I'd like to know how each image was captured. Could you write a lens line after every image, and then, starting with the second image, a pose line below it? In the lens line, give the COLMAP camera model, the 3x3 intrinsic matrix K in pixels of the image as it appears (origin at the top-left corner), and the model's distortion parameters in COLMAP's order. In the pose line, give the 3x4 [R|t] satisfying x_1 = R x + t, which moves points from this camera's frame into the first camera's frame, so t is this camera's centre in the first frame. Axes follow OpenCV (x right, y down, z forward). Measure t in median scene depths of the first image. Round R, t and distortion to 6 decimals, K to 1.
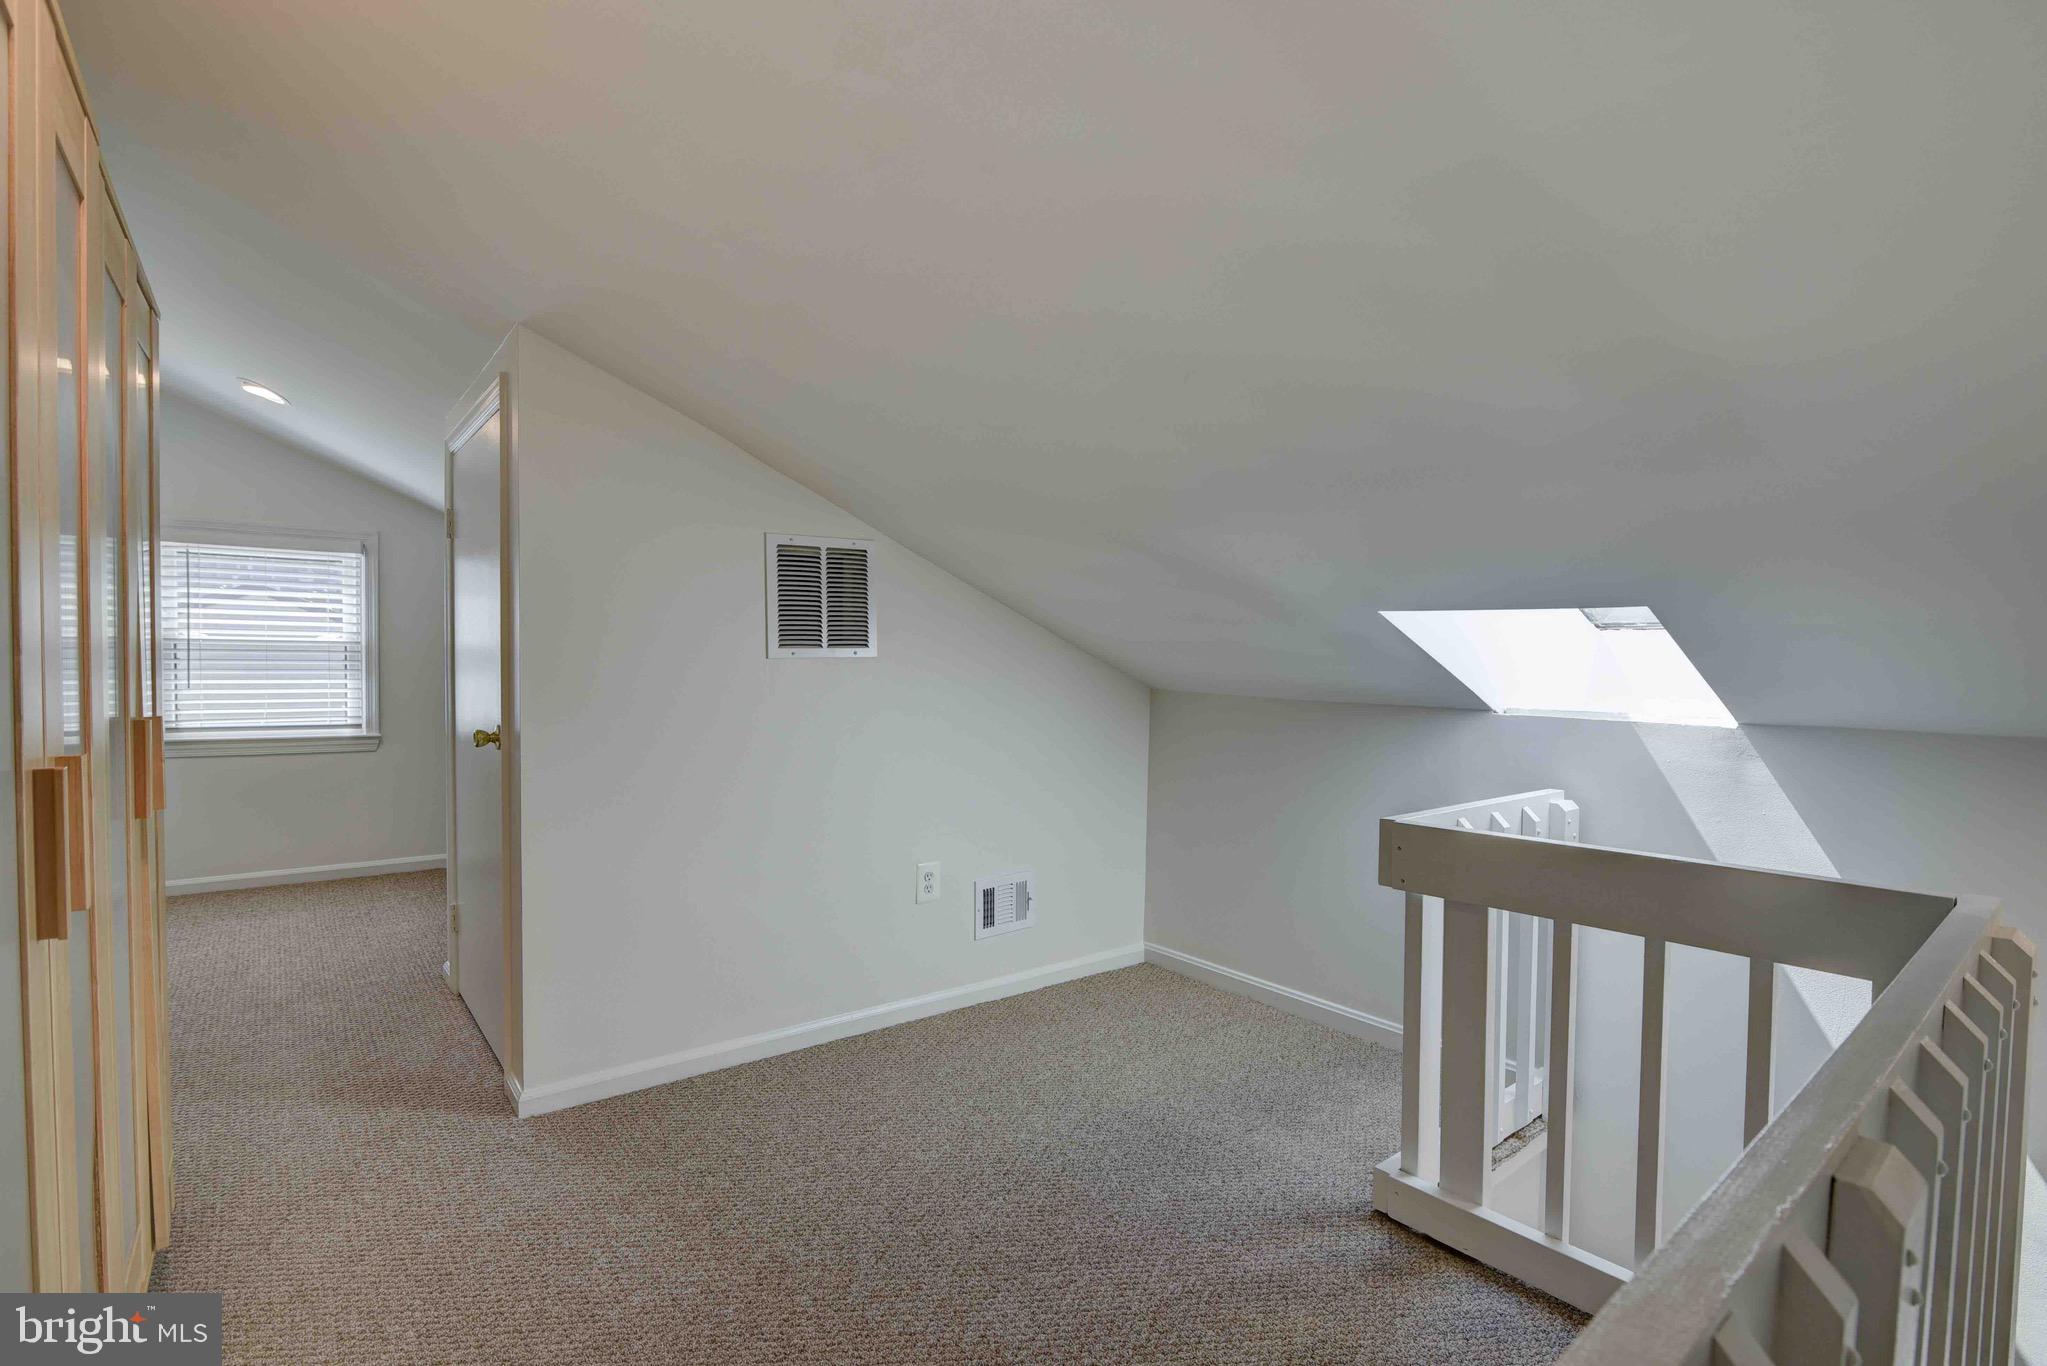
lens RADIAL K [[928.2, 0, 1029.3], [0, 928.2, 689.6], [0, 0, 1]] dist [-0.025210, -0.000230]
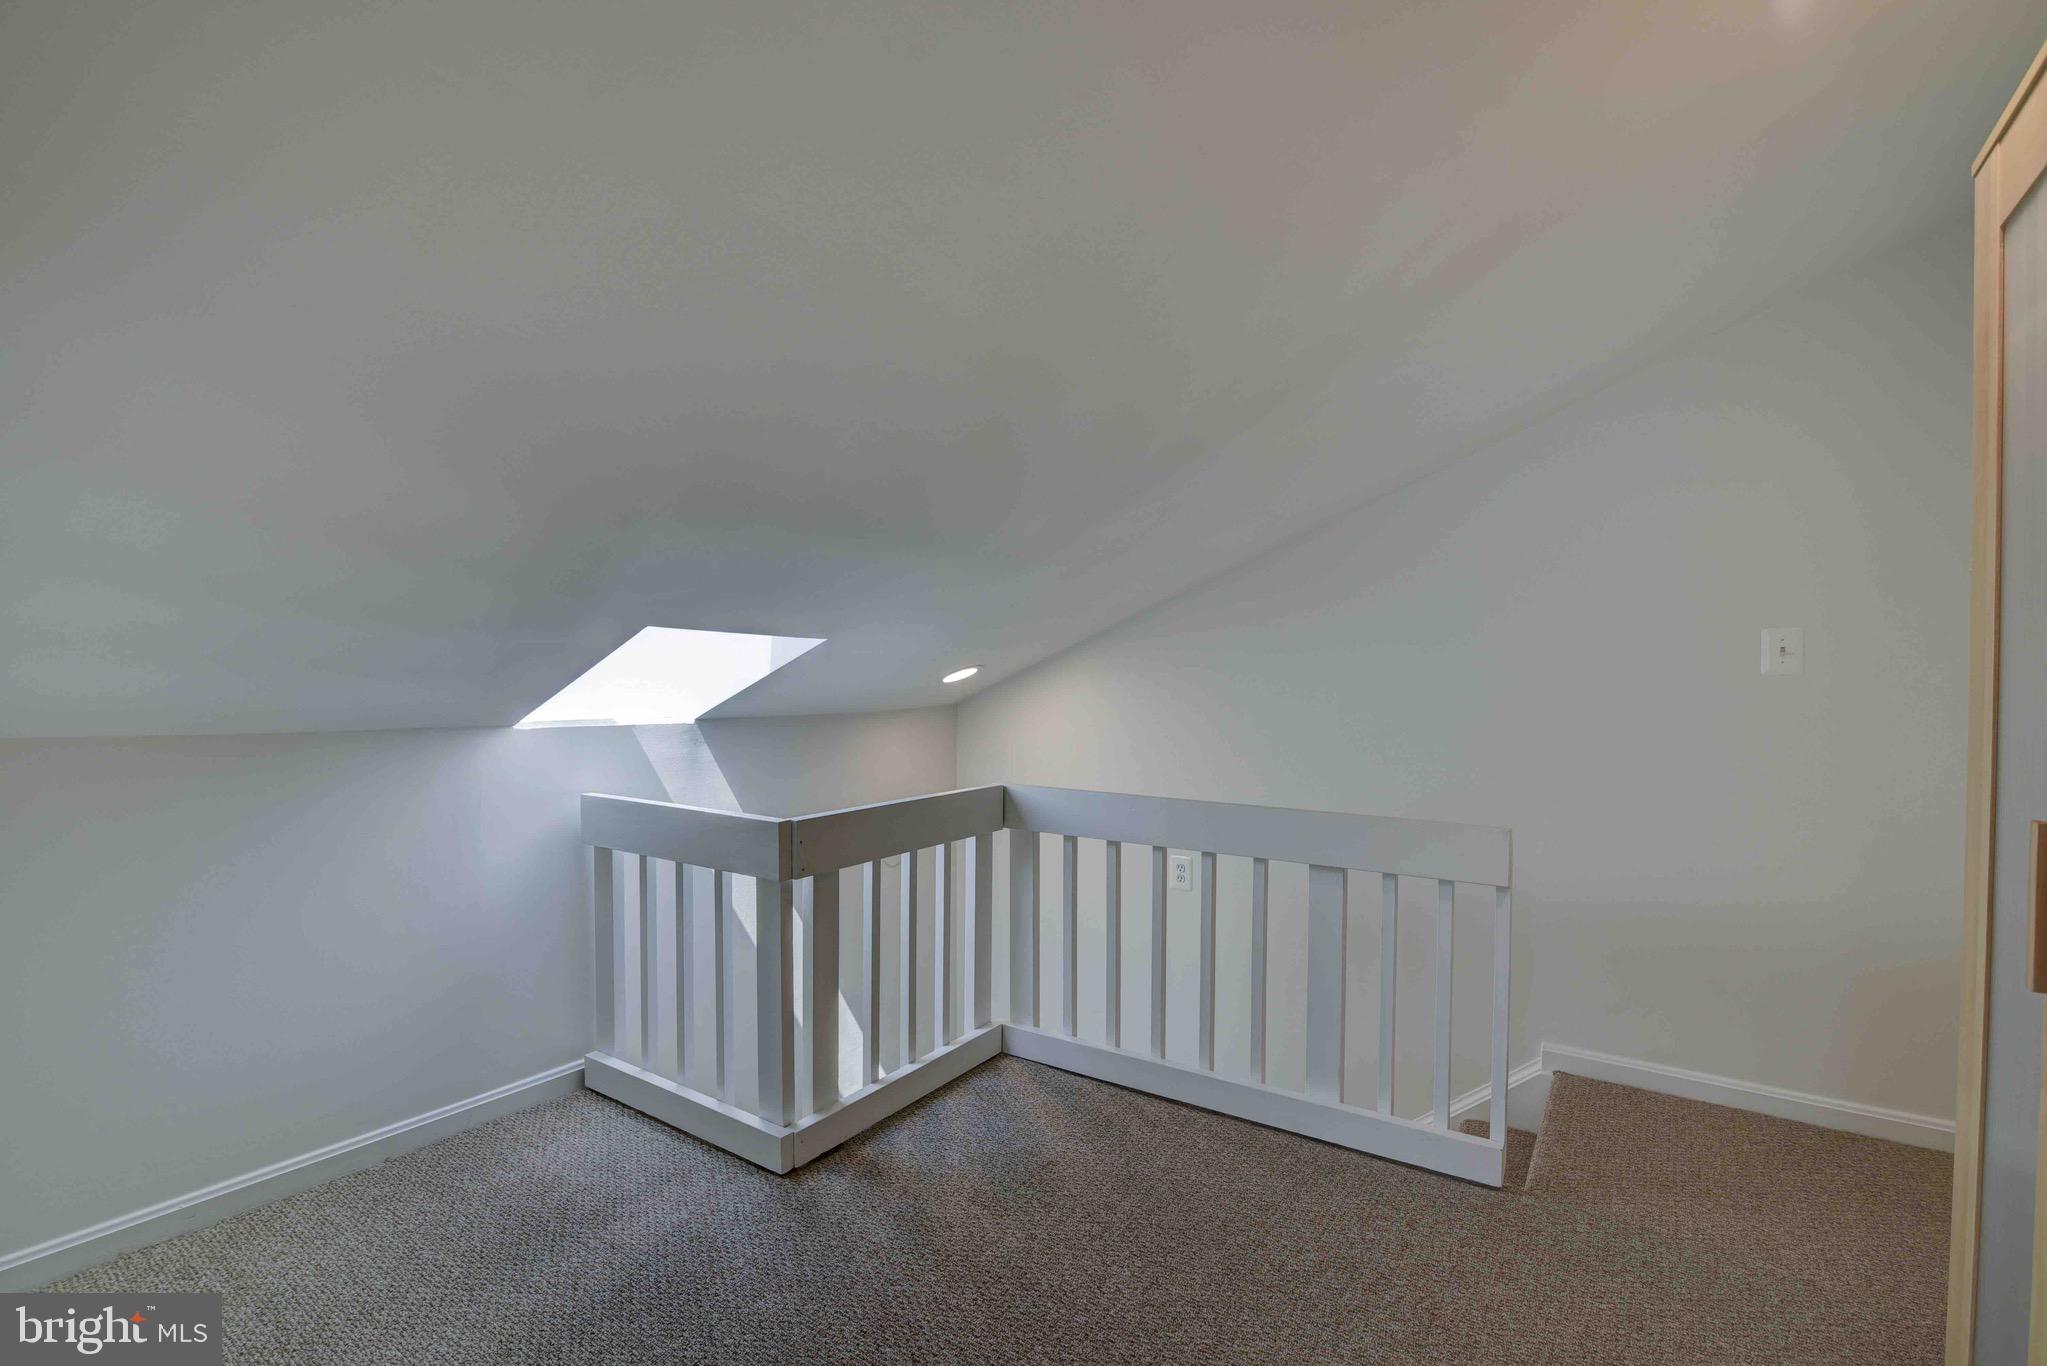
lens RADIAL K [[928.2, 0, 1029.3], [0, 928.2, 689.6], [0, 0, 1]] dist [-0.025210, -0.000230]
pose [[-0.294691, -0.020311, 0.955377, -0.724750], [0.009461, 0.999663, 0.024171, -0.039336], [-0.955546, 0.016162, -0.294400, 0.991955]]
